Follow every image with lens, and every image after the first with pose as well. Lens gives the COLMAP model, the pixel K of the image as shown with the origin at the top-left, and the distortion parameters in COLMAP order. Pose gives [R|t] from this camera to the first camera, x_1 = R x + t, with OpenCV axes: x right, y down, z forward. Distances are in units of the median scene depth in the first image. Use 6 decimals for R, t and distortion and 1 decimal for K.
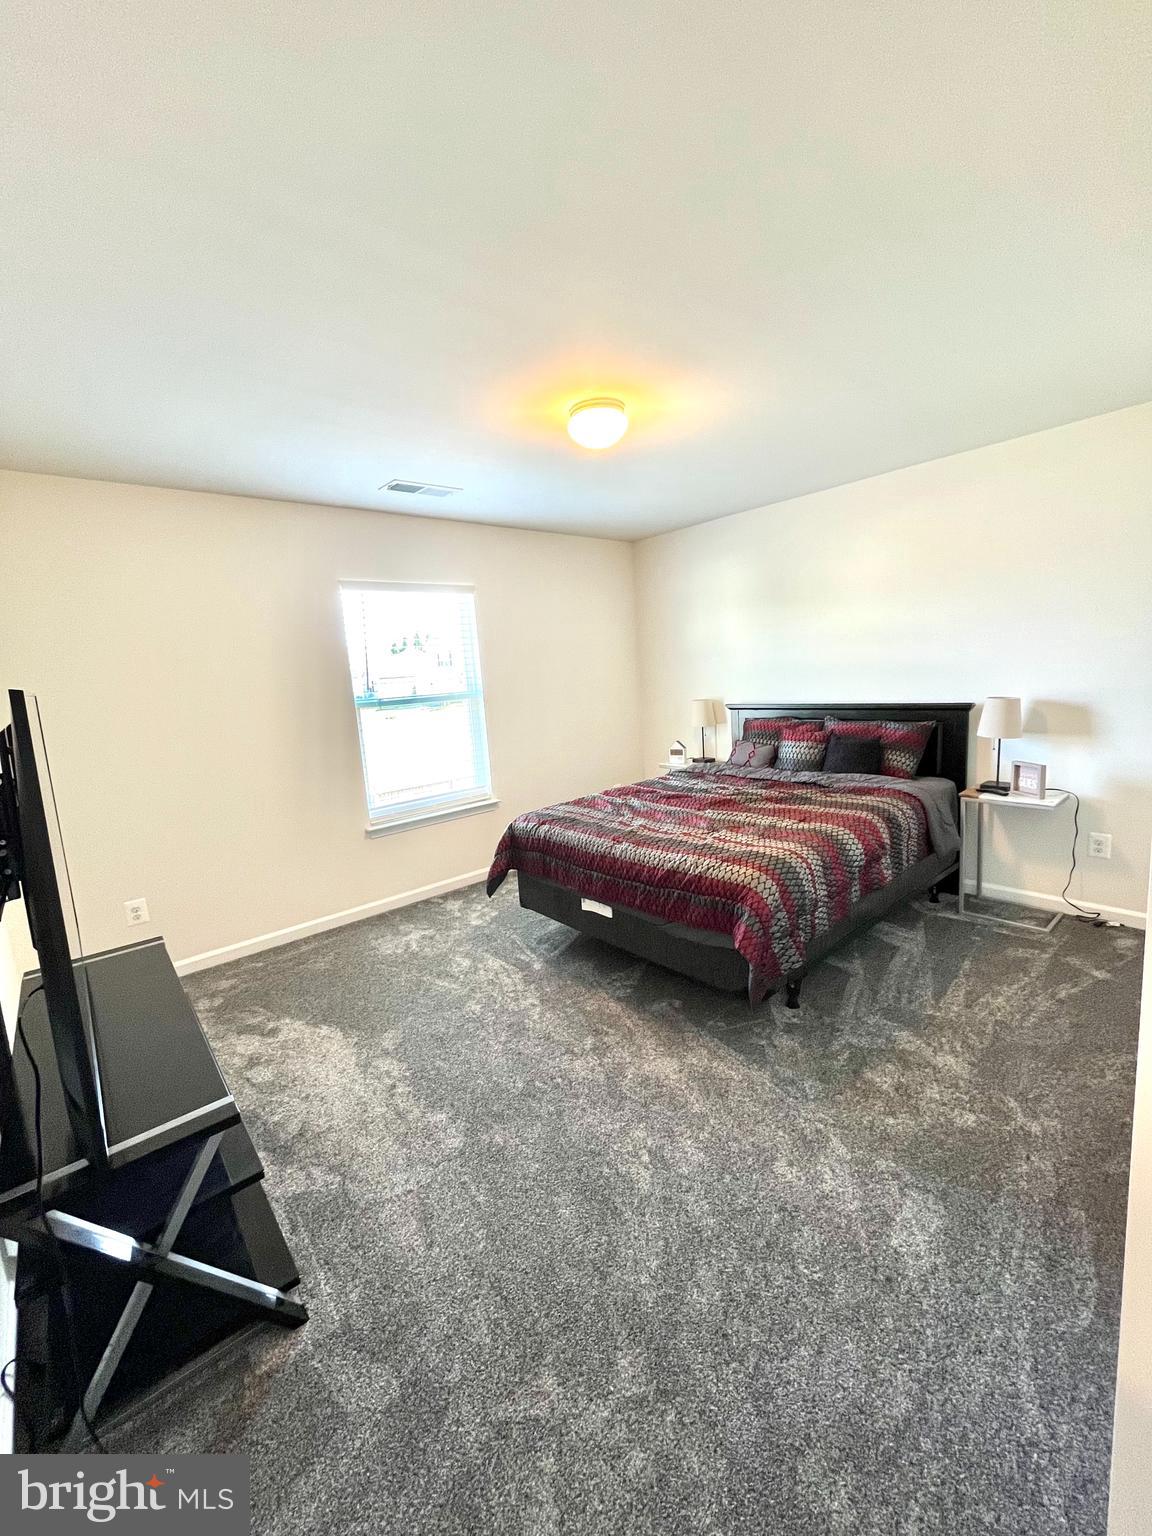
lens RADIAL K [[620.9, 0, 578.2], [0, 620.9, 760.9], [0, 0, 1]] dist [-0.003660, 0.000903]
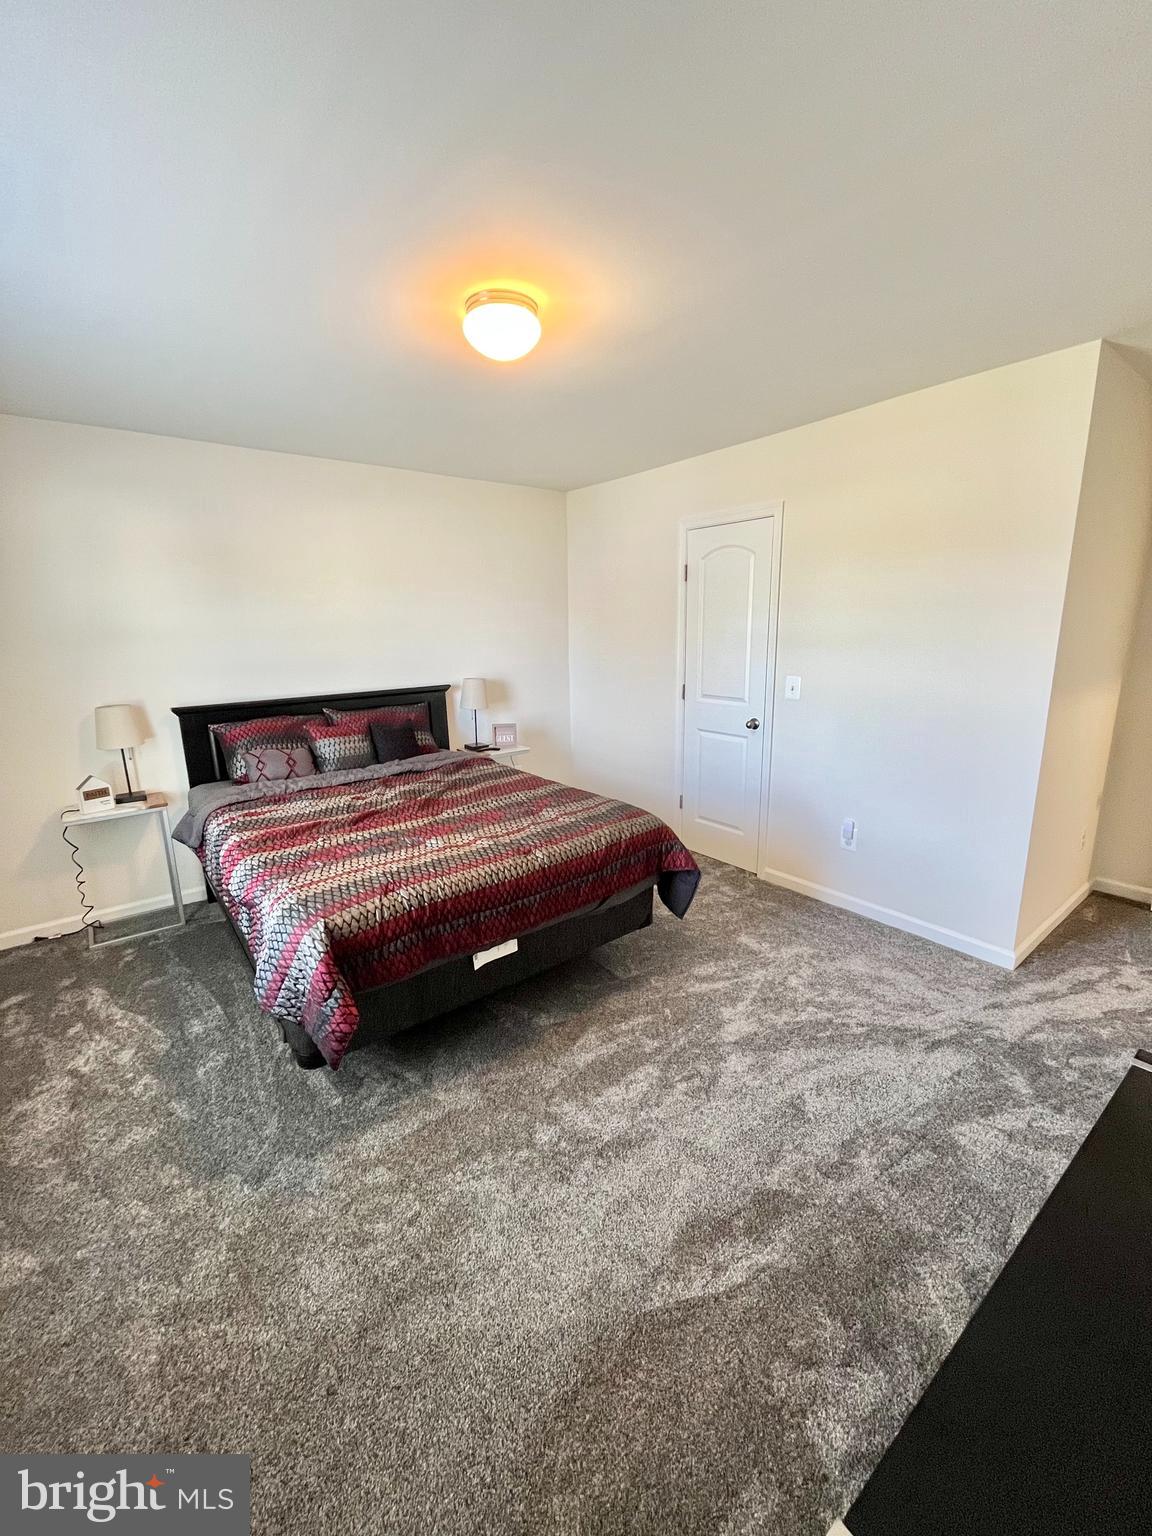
lens RADIAL K [[620.9, 0, 578.2], [0, 620.9, 760.9], [0, 0, 1]] dist [-0.003660, 0.000903]
pose [[0.044364, -0.146114, 0.988273, -0.604640], [0.162673, 0.977100, 0.137159, -0.075067], [-0.985682, 0.154681, 0.067117, 0.705469]]
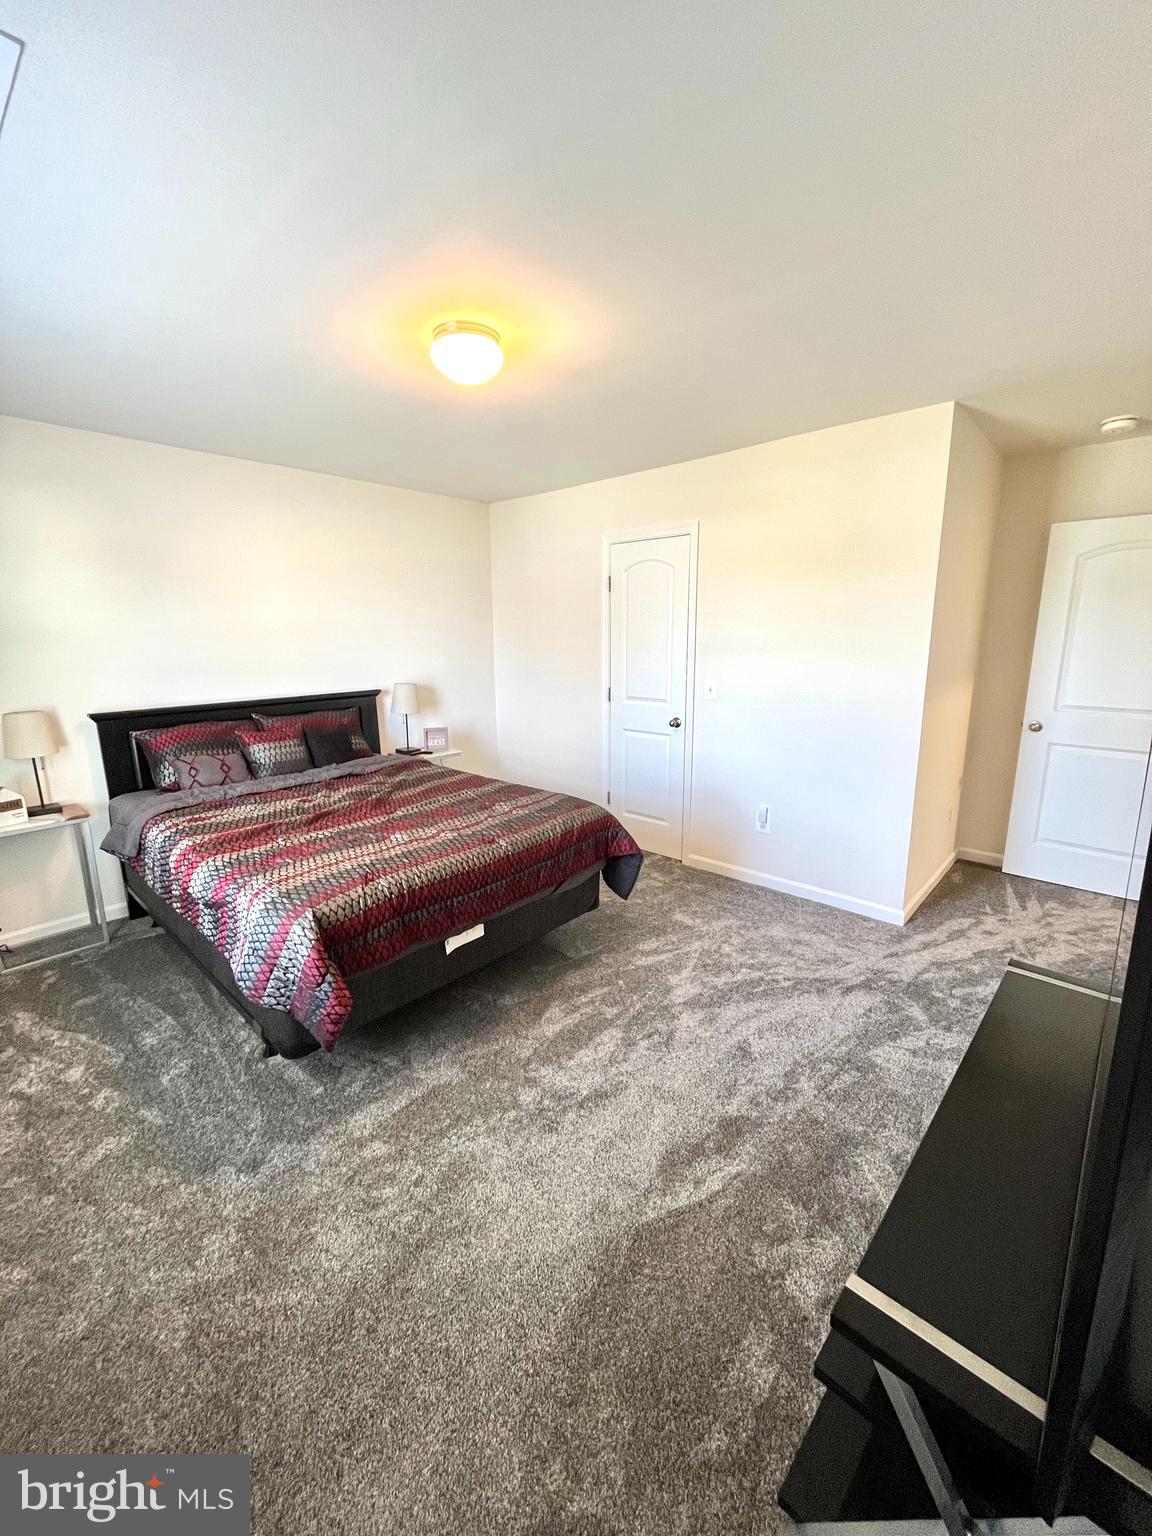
lens RADIAL K [[620.9, 0, 578.2], [0, 620.9, 760.9], [0, 0, 1]] dist [-0.003660, 0.000903]
pose [[-0.121296, -0.129827, 0.984090, -0.663114], [0.165252, 0.974933, 0.148987, -0.075740], [-0.978764, 0.180694, -0.096801, 0.776641]]
